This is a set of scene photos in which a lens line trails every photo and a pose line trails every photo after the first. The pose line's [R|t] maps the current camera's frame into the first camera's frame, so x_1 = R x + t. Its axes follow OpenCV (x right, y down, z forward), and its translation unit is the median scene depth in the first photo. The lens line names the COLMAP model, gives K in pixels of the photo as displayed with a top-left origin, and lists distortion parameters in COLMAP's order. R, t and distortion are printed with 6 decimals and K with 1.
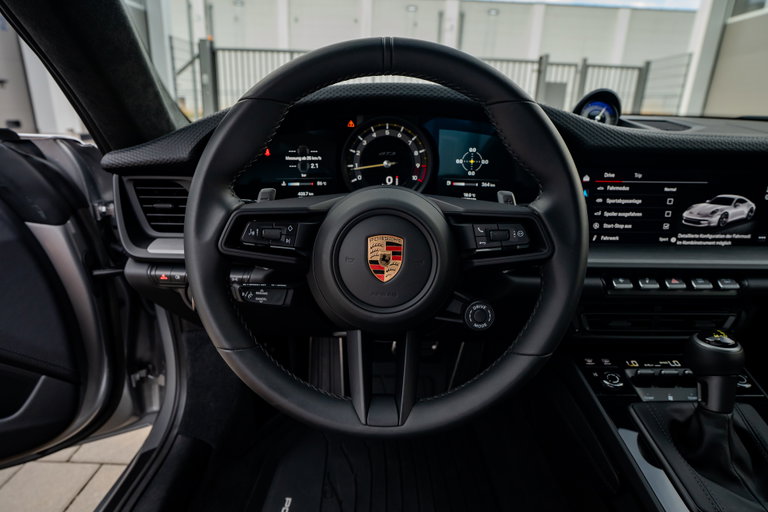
lens RADIAL K [[454.2, 0, 380.6], [0, 454.2, 260.4], [0, 0, 1]] dist [-0.045154, 0.021718]
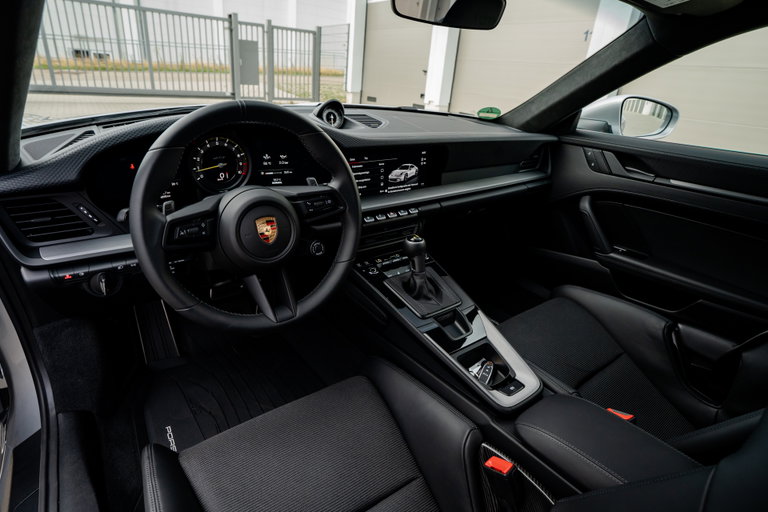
lens RADIAL K [[411.8, 0, 377.9], [0, 411.8, 247.1], [0, 0, 1]] dist [-0.047490, 0.002434]
pose [[0.802317, -0.205837, 0.560285, -0.381767], [0.146866, 0.977879, 0.148942, -0.078926], [-0.578548, -0.037212, 0.814799, -0.383078]]
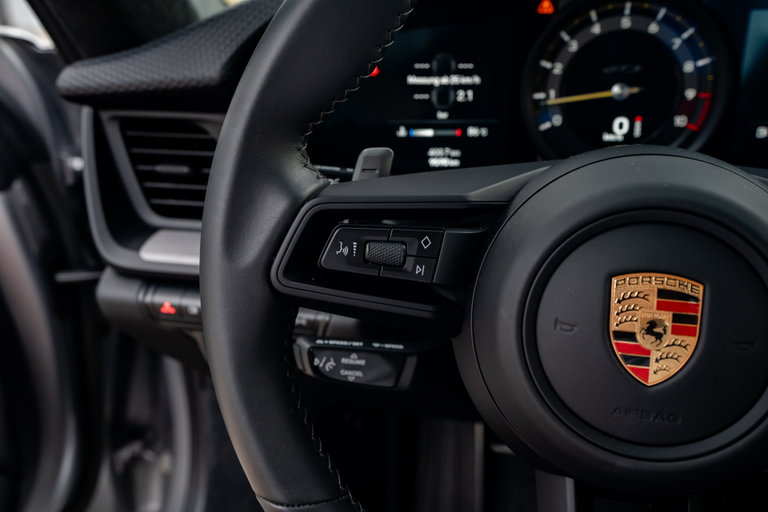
lens RADIAL K [[740.2, 0, 383.1], [0, 740.2, 258.7], [0, 0, 1]] dist [0.080389, 0.000000]
pose [[0.980227, 0.046822, -0.192258, -0.071644], [-0.042129, 0.998708, 0.028426, -0.053547], [0.193340, -0.019765, 0.980933, 0.195776]]
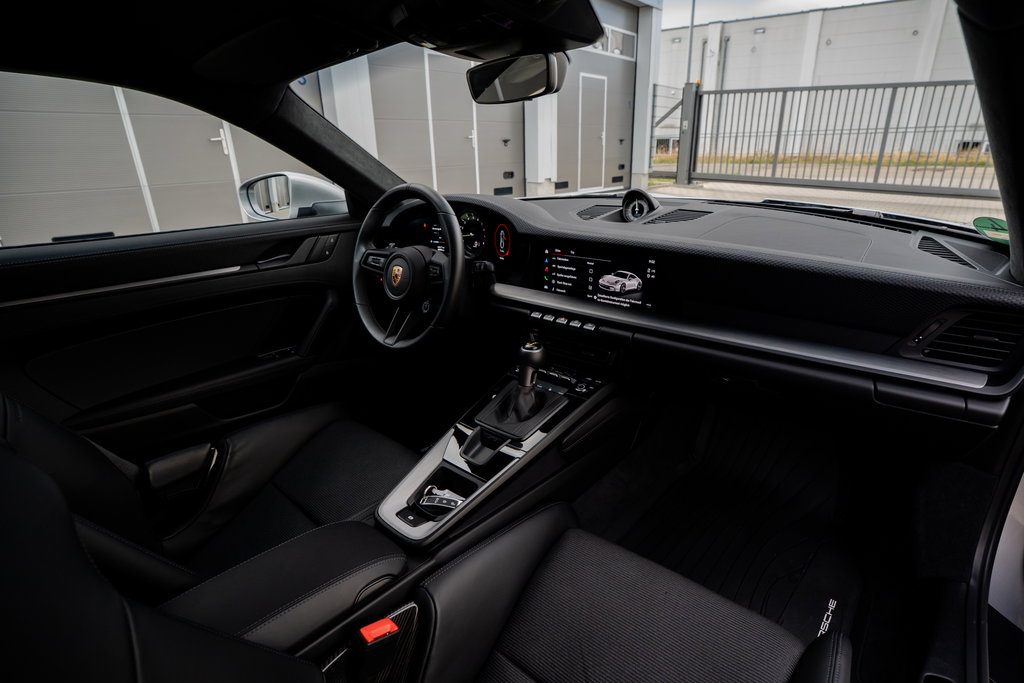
lens RADIAL K [[508.7, 0, 546.3], [0, 508.7, 336.9], [0, 0, 1]] dist [-0.040447, 0.001152]
pose [[0.783091, 0.188783, -0.592563, 1.605146], [-0.169937, 0.981507, 0.088118, -0.039263], [0.598240, 0.031693, 0.800690, -0.474137]]
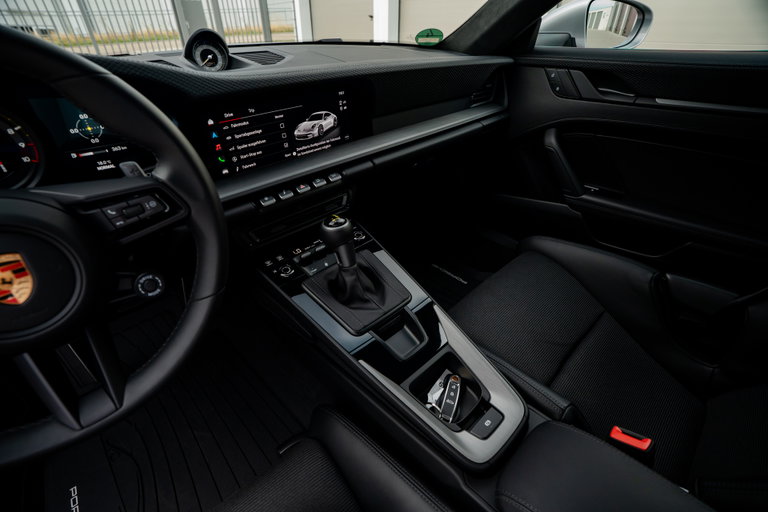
lens RADIAL K [[357.2, 0, 384.5], [0, 357.2, 253.0], [0, 0, 1]] dist [-0.055939, 0.015489]
pose [[0.717477, -0.405393, 0.566465, 0.130818], [0.248832, 0.908710, 0.335154, -0.066315], [-0.650622, -0.099511, 0.752854, -0.002198]]
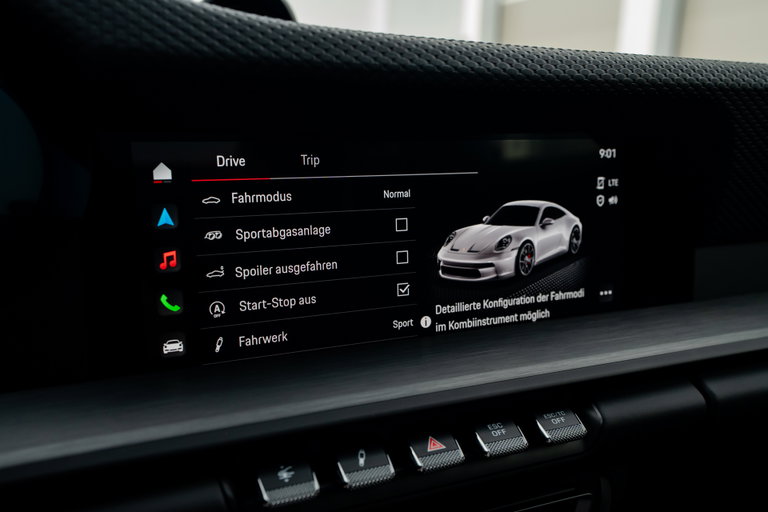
lens RADIAL K [[740.2, 0, 390.4], [0, 740.2, 256.4], [0, 0, 1]] dist [0.080389, 0.000000]
pose [[0.894039, -0.078271, 0.441098, 0.357343], [0.139775, 0.984203, -0.108662, -0.037499], [-0.425625, 0.158803, 0.890856, 0.442676]]
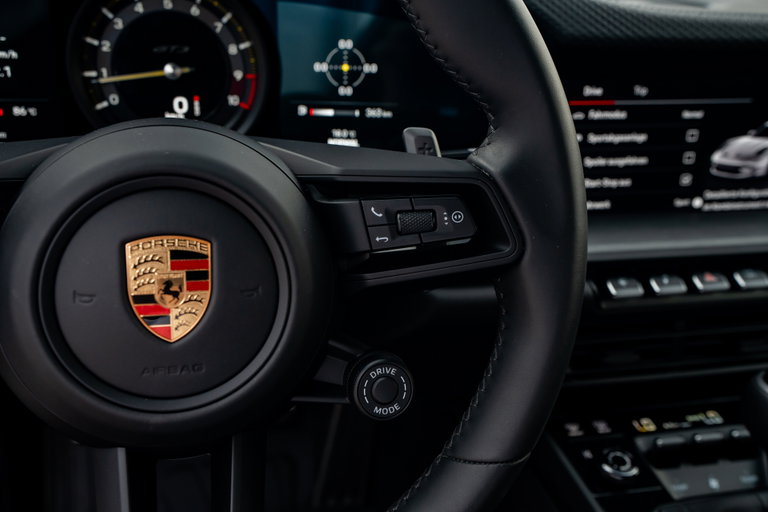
lens RADIAL K [[740.2, 0, 388.1], [0, 740.2, 256.7], [0, 0, 1]] dist [0.080389, 0.000000]
pose [[0.965230, -0.060443, 0.254316, 0.021751], [0.052135, 0.997867, 0.039289, -0.036266], [-0.256149, -0.024664, 0.966323, 0.172225]]
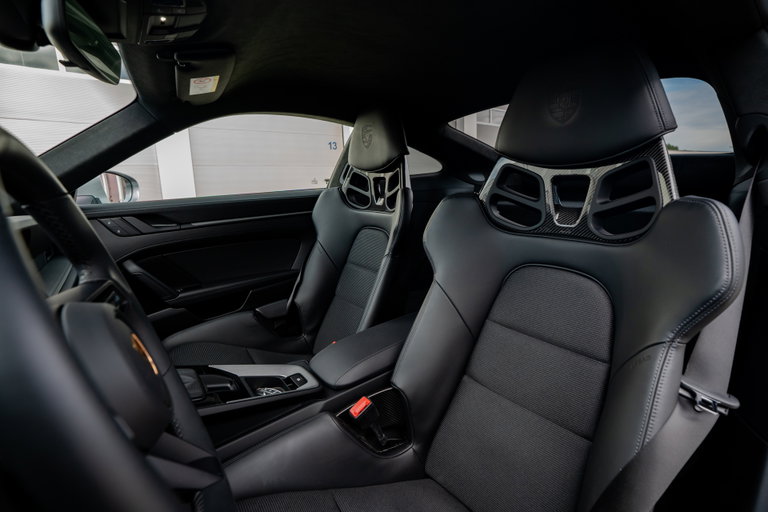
lens RADIAL K [[357.2, 0, 386.8], [0, 357.2, 253.1], [0, 0, 1]] dist [-0.055939, 0.015489]
pose [[-0.624809, -0.163593, 0.763447, -0.600791], [0.261093, 0.877734, 0.401763, -0.302221], [-0.735829, 0.450356, -0.505703, 0.659136]]
